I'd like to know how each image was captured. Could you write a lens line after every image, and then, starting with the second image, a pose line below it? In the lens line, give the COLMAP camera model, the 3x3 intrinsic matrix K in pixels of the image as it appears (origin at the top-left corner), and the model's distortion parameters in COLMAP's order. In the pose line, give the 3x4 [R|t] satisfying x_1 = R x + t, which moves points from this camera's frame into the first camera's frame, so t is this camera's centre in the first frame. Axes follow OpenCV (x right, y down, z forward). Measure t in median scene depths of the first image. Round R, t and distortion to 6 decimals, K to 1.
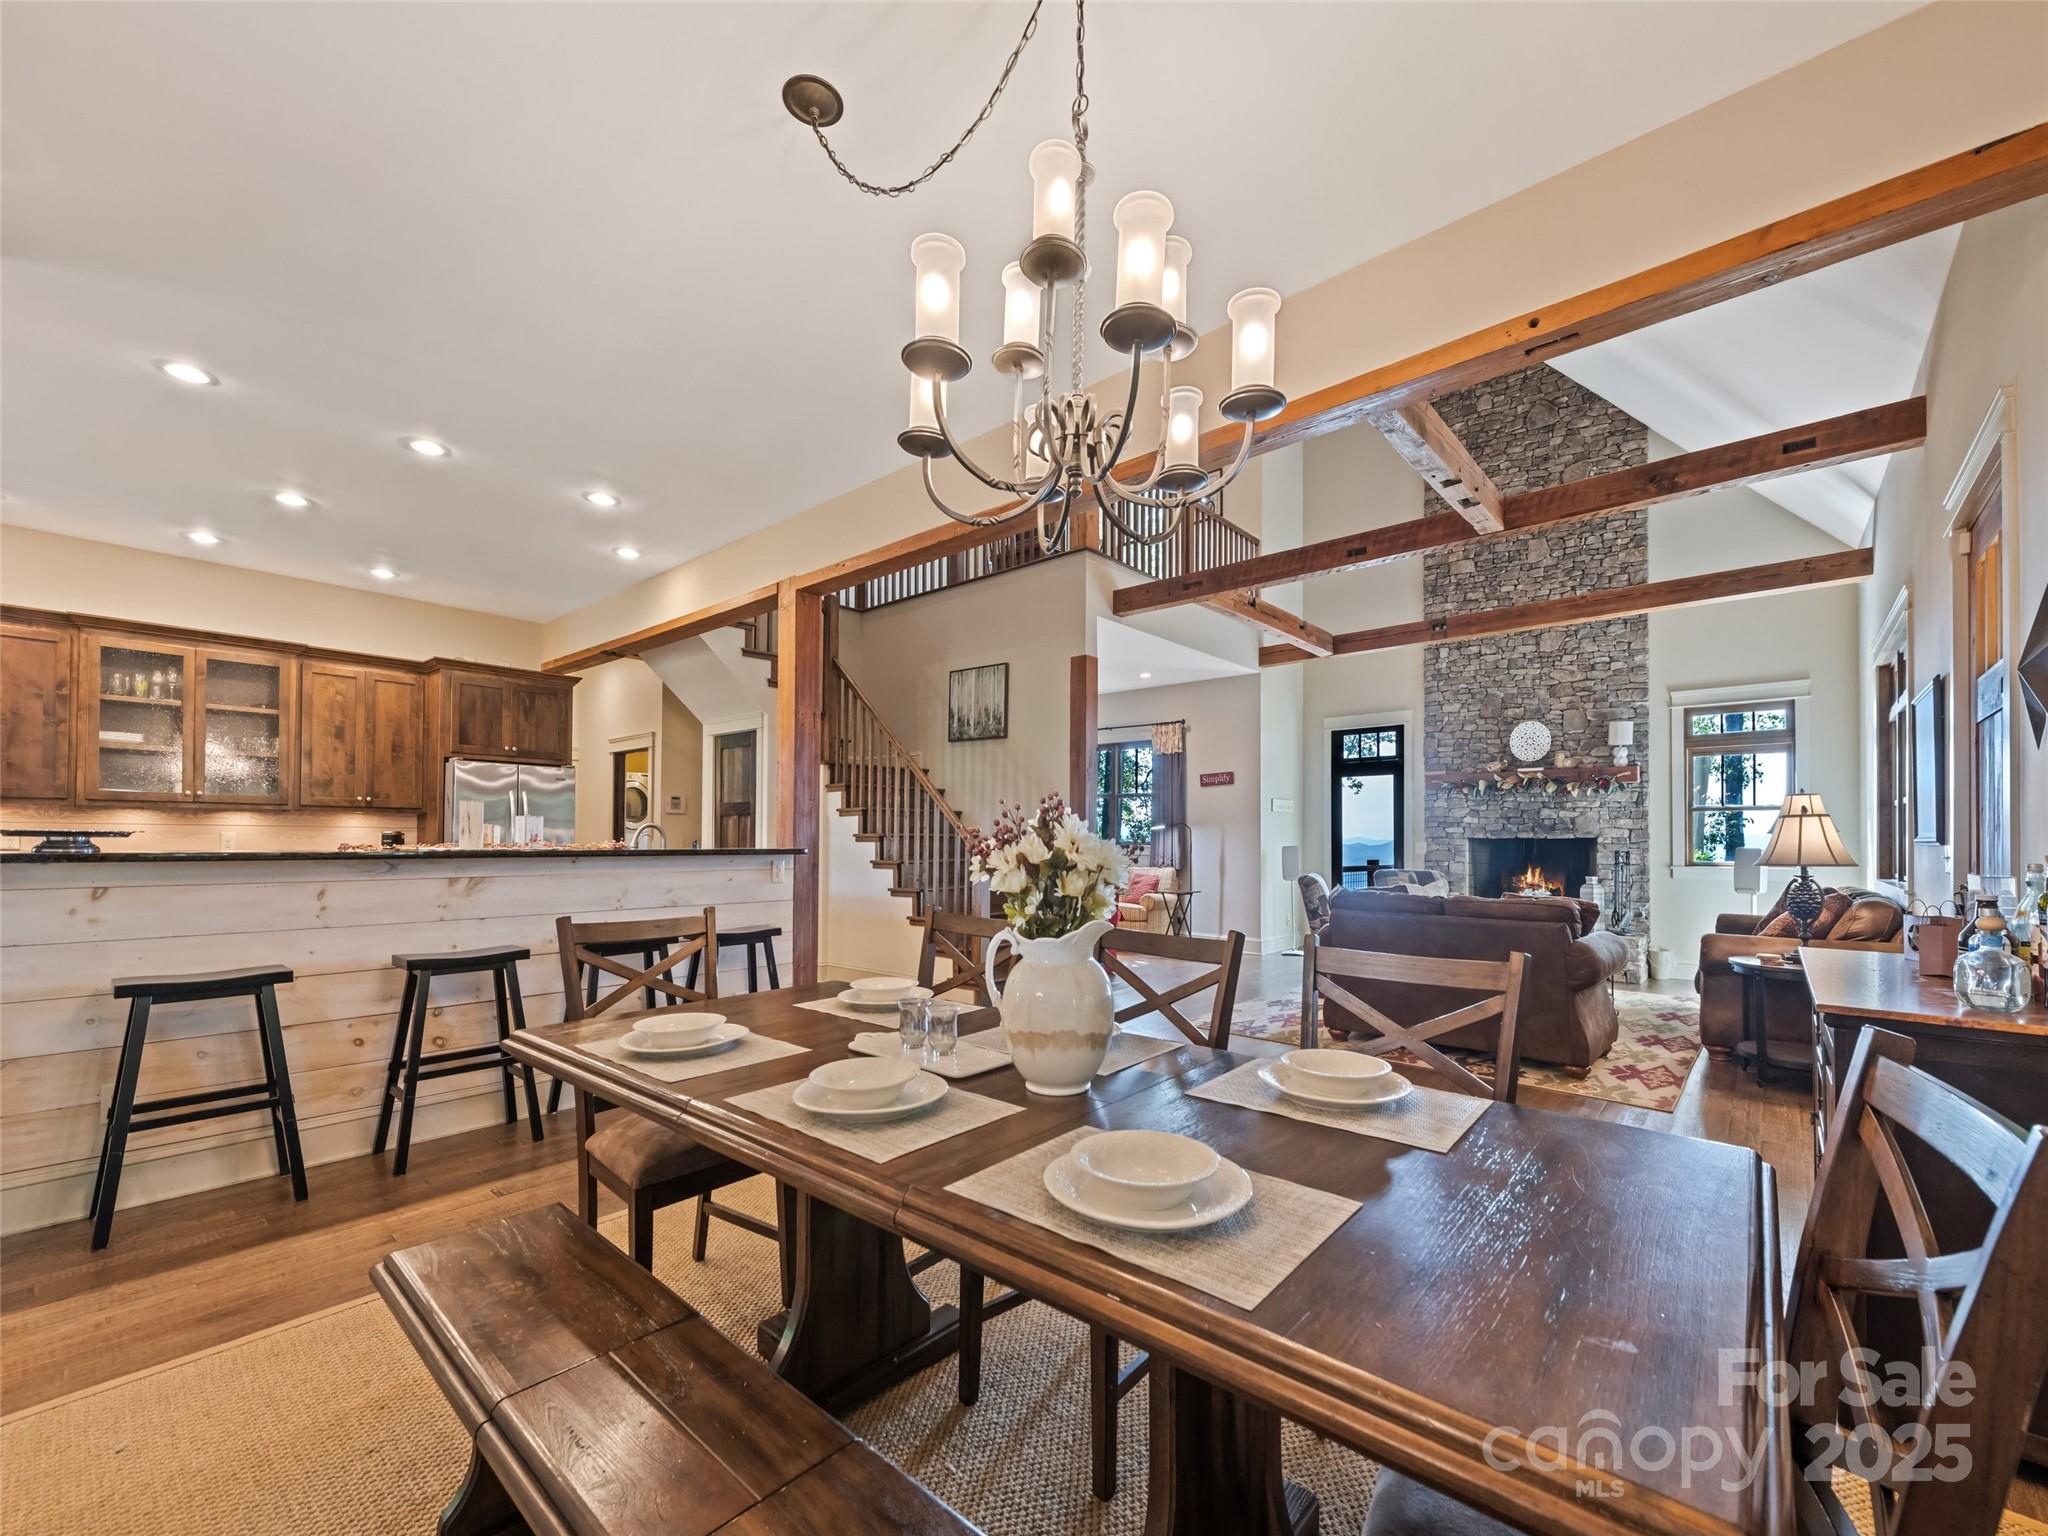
lens RADIAL K [[832.1, 0, 1062.0], [0, 832.1, 829.2], [0, 0, 1]] dist [0.001591, -0.000126]
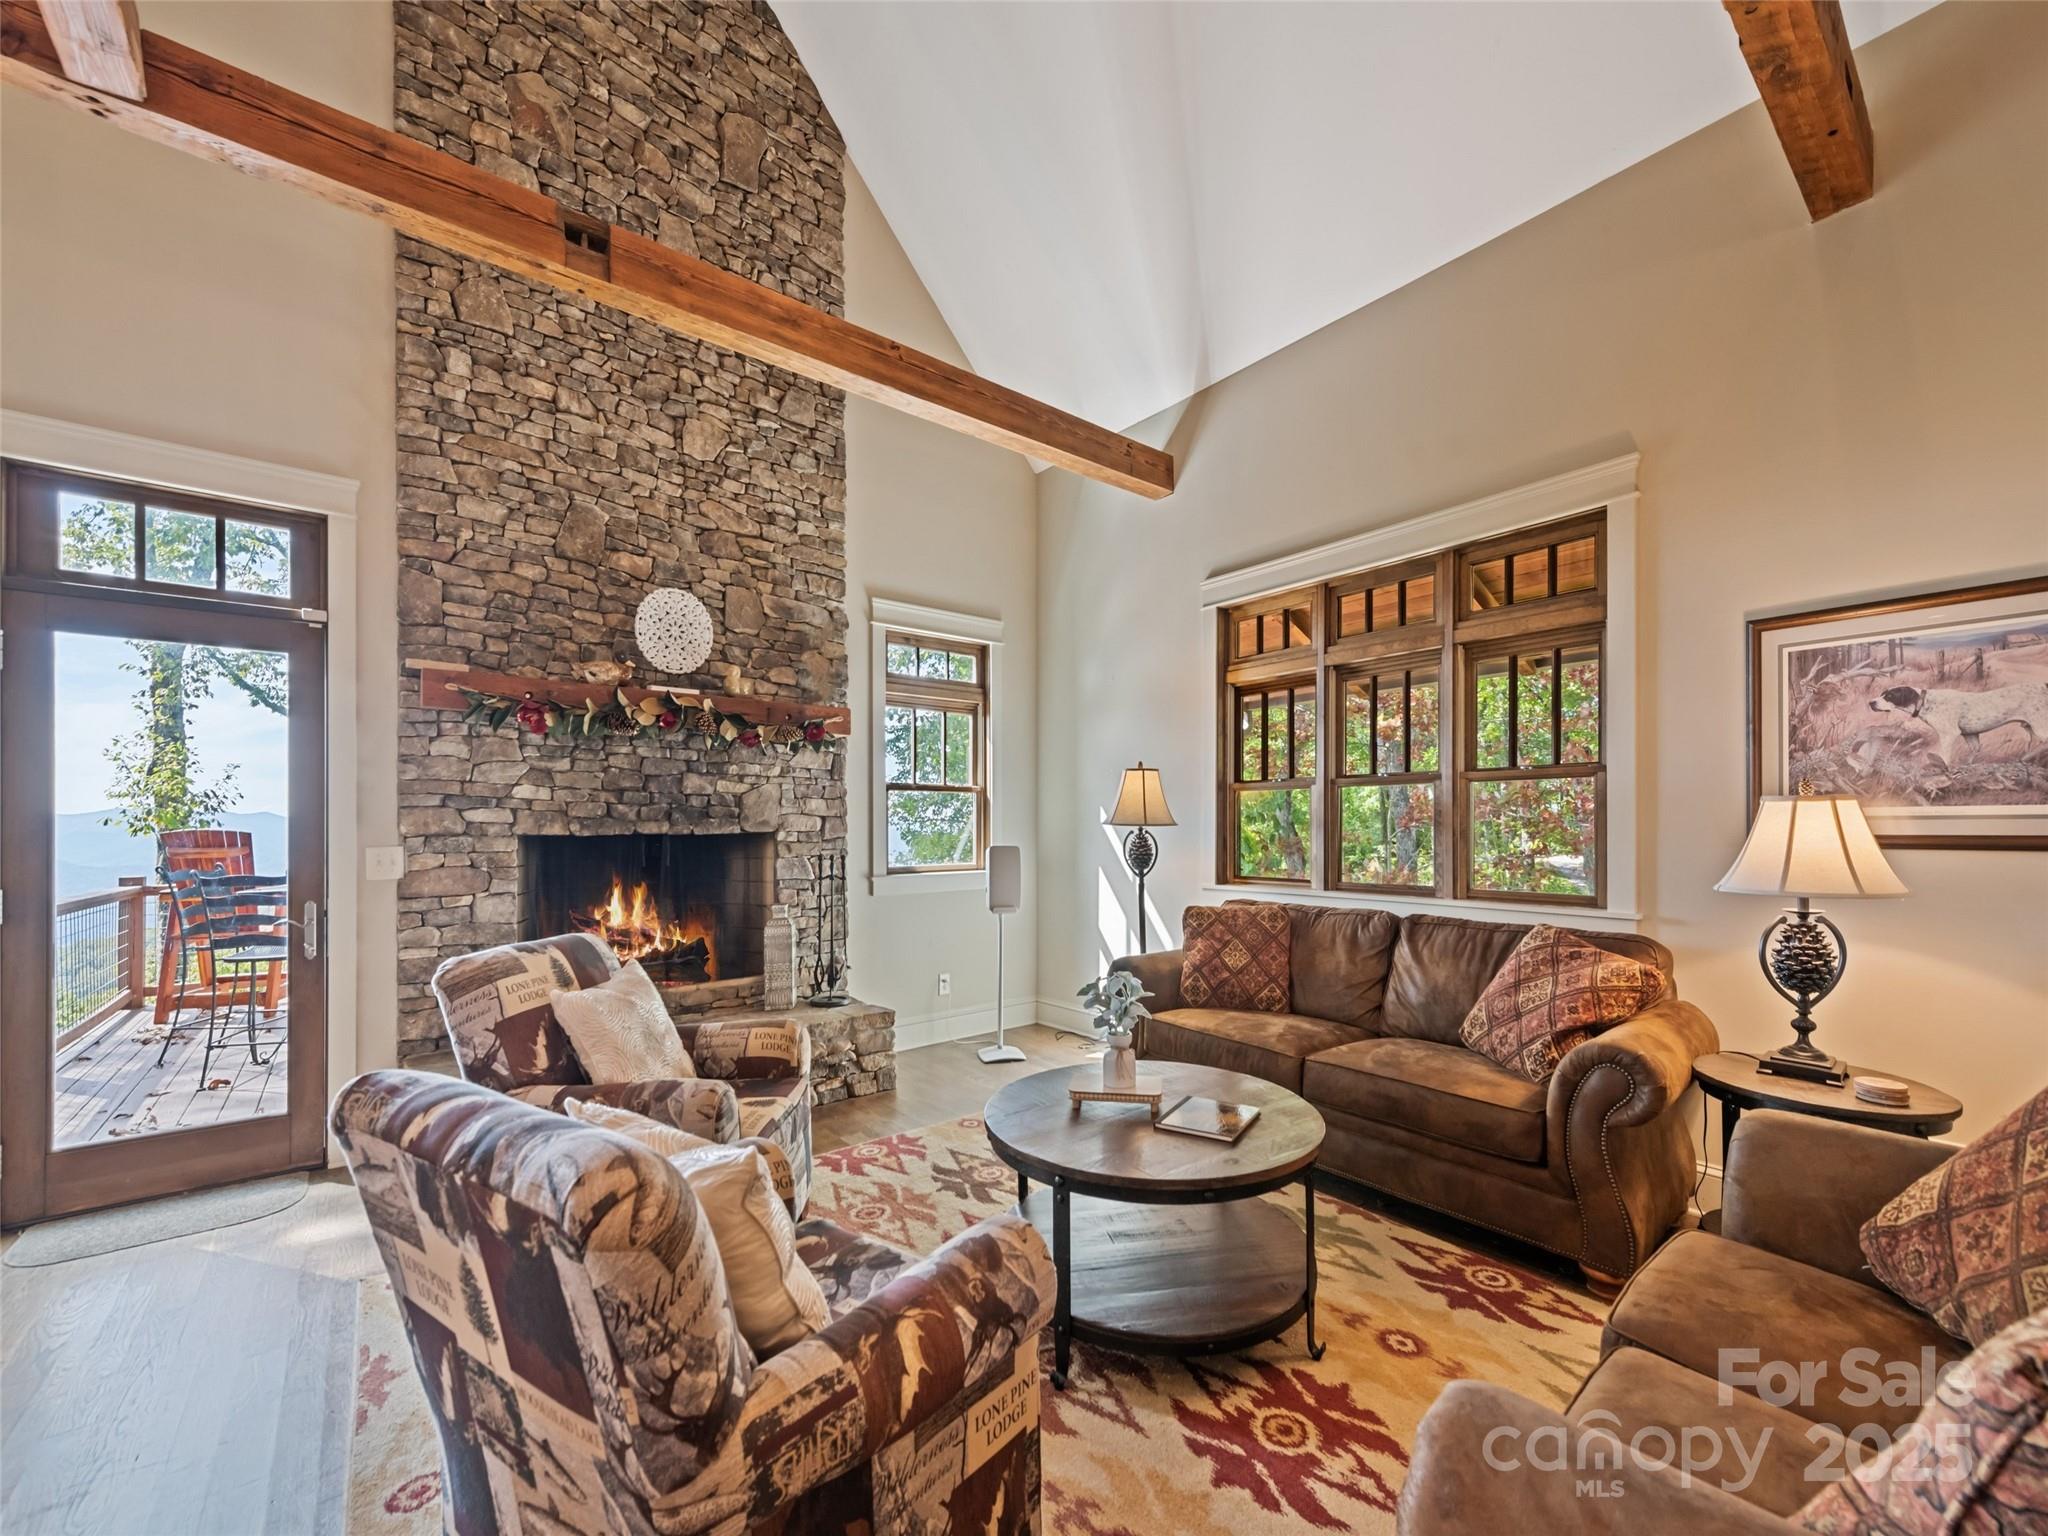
lens RADIAL K [[832.1, 0, 1062.3], [0, 832.1, 832.1], [0, 0, 1]] dist [0.001591, -0.000126]
pose [[0.190882, -0.011527, 0.981545, 0.134193], [-0.006963, 0.999890, 0.013097, 0.001640], [-0.981588, -0.009335, 0.190780, 0.685566]]
